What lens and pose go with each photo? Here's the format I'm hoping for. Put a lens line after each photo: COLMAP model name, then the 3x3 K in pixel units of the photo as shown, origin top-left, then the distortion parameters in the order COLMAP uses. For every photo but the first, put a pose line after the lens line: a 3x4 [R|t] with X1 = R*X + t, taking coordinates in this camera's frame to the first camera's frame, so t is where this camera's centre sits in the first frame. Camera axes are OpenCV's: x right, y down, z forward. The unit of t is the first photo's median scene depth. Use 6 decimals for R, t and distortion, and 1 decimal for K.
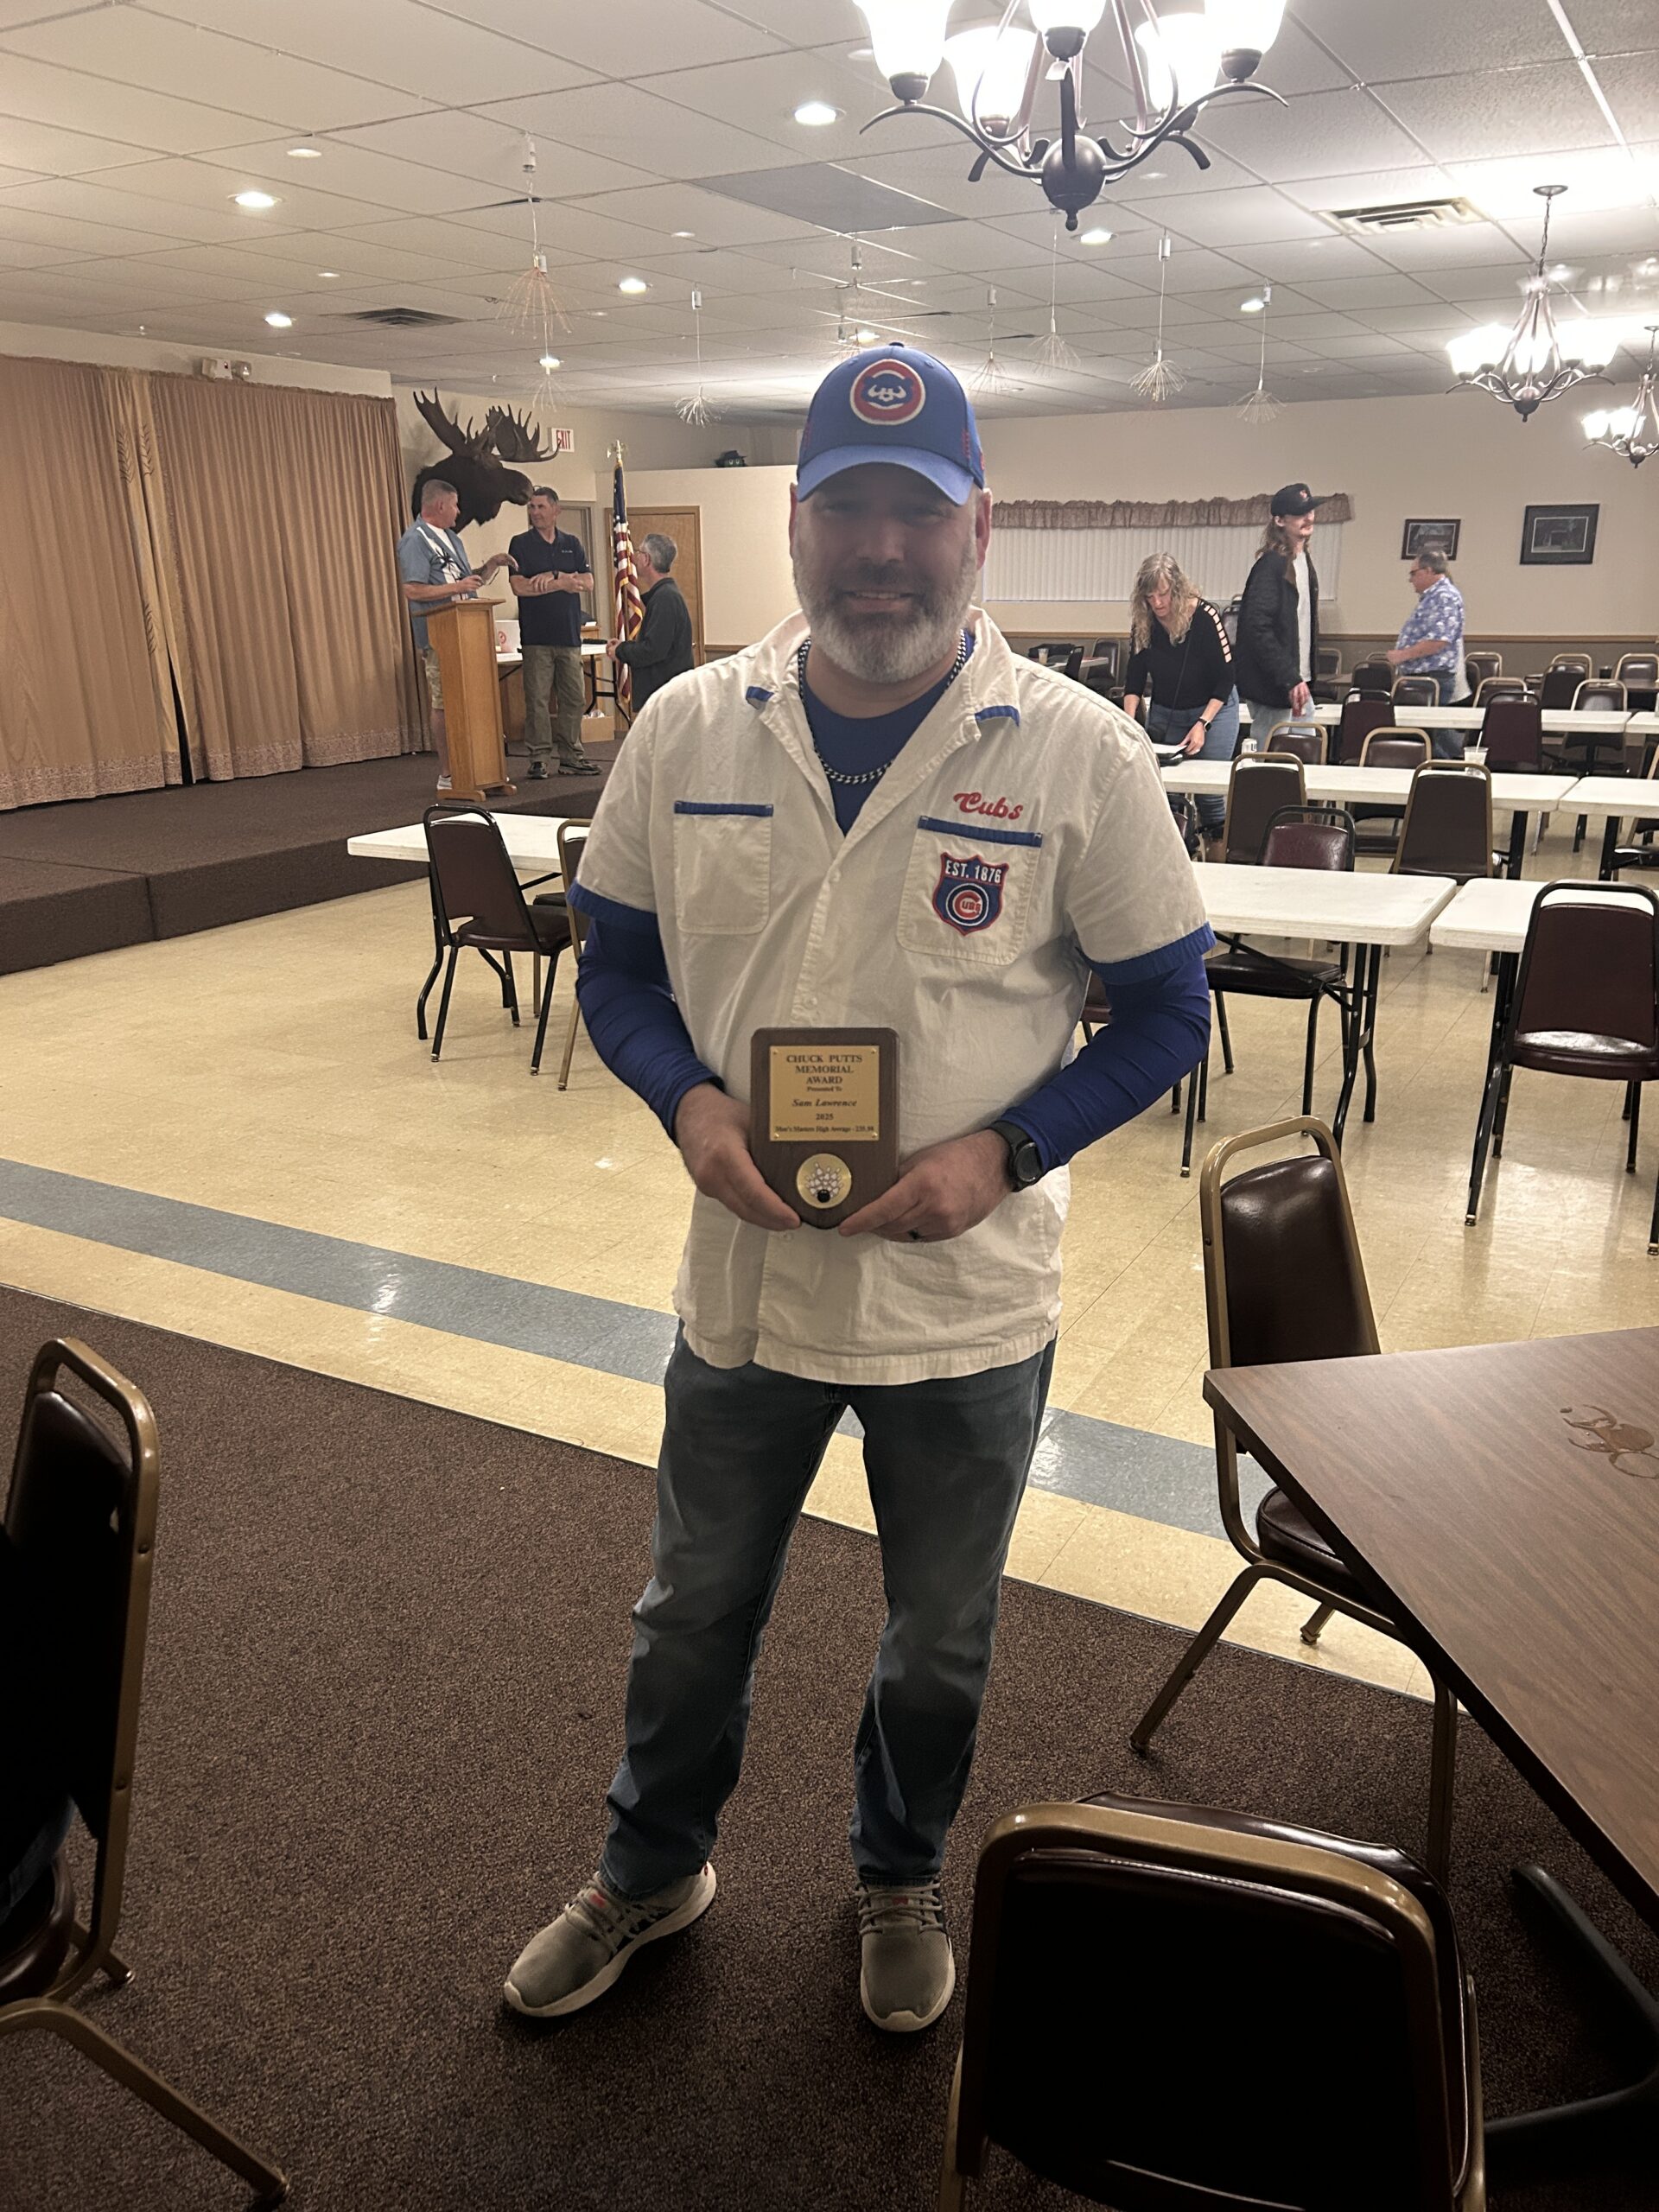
lens RADIAL K [[1703.3, 0, 829.5], [0, 1703.3, 1106.0], [0, 0, 1]] dist [-0.007322, -0.002975]
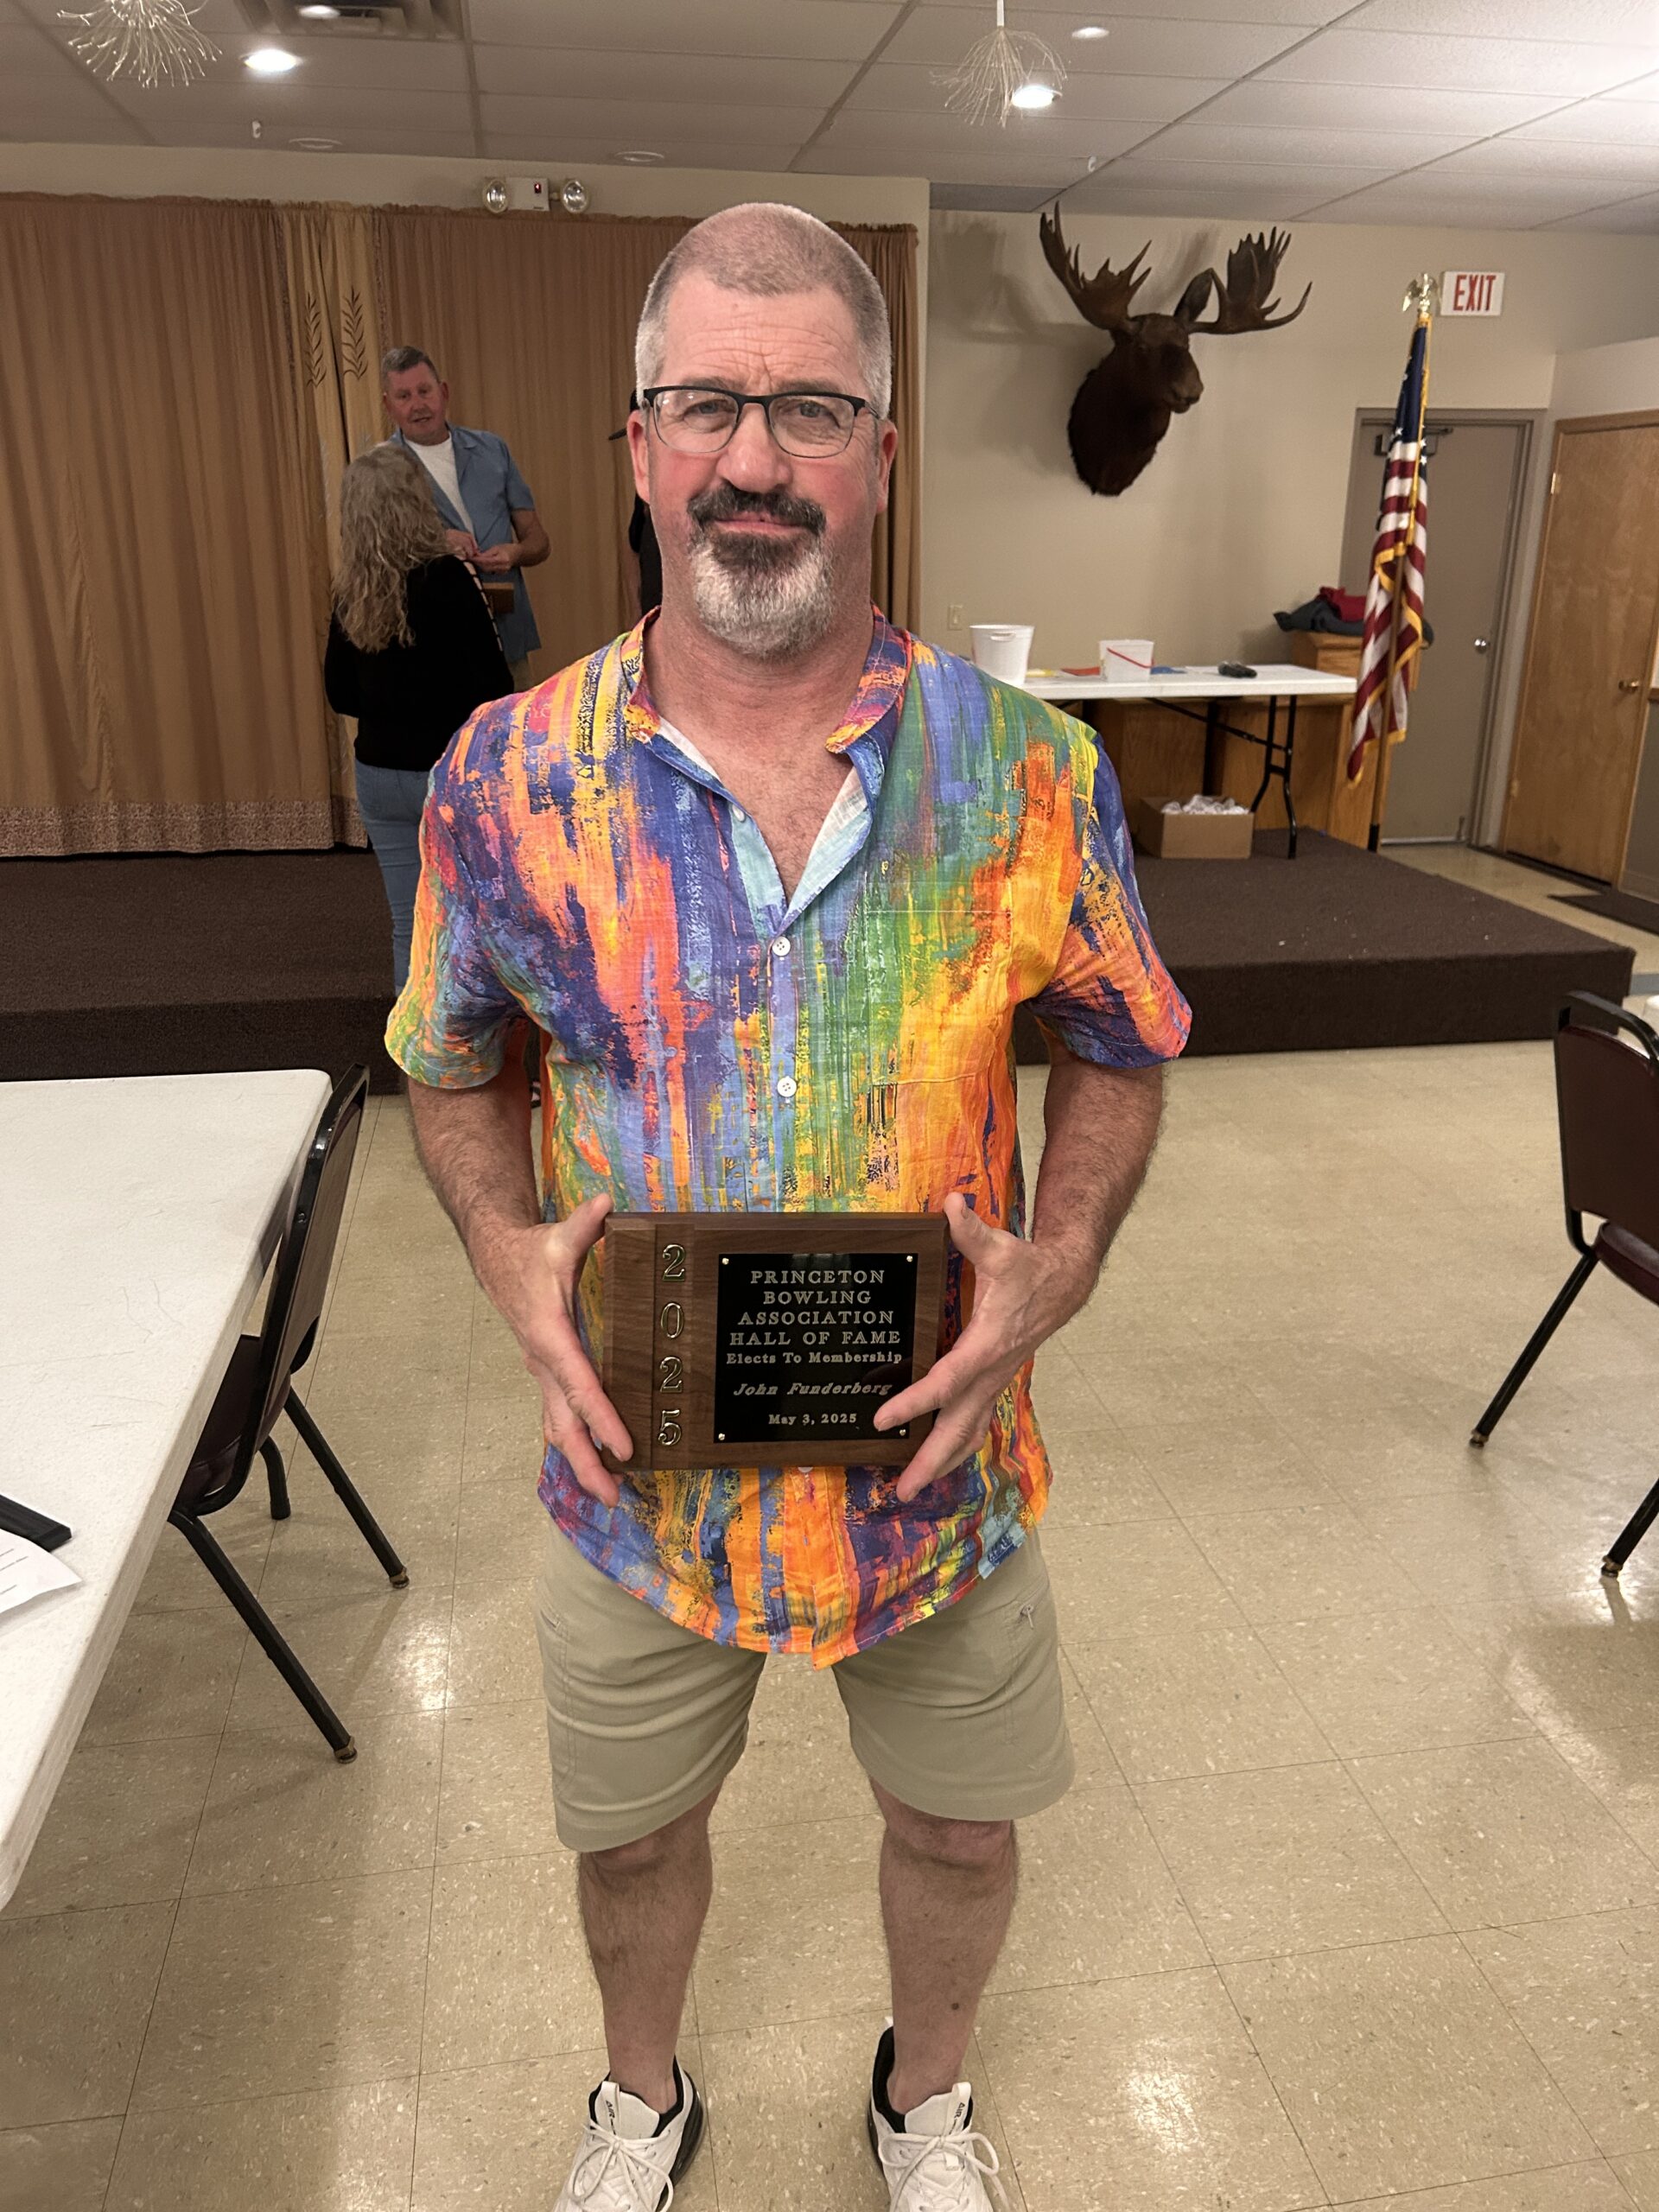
lens RADIAL K [[1662.3, 0, 829.5], [0, 1662.3, 1106.0], [0, 0, 1]] dist [0.008883, 0.003345]
pose [[0.619549, 0.258938, -0.741020, 0.200379], [-0.244501, 0.960720, 0.131287, -0.182038], [0.745908, 0.099841, 0.658523, 0.585717]]
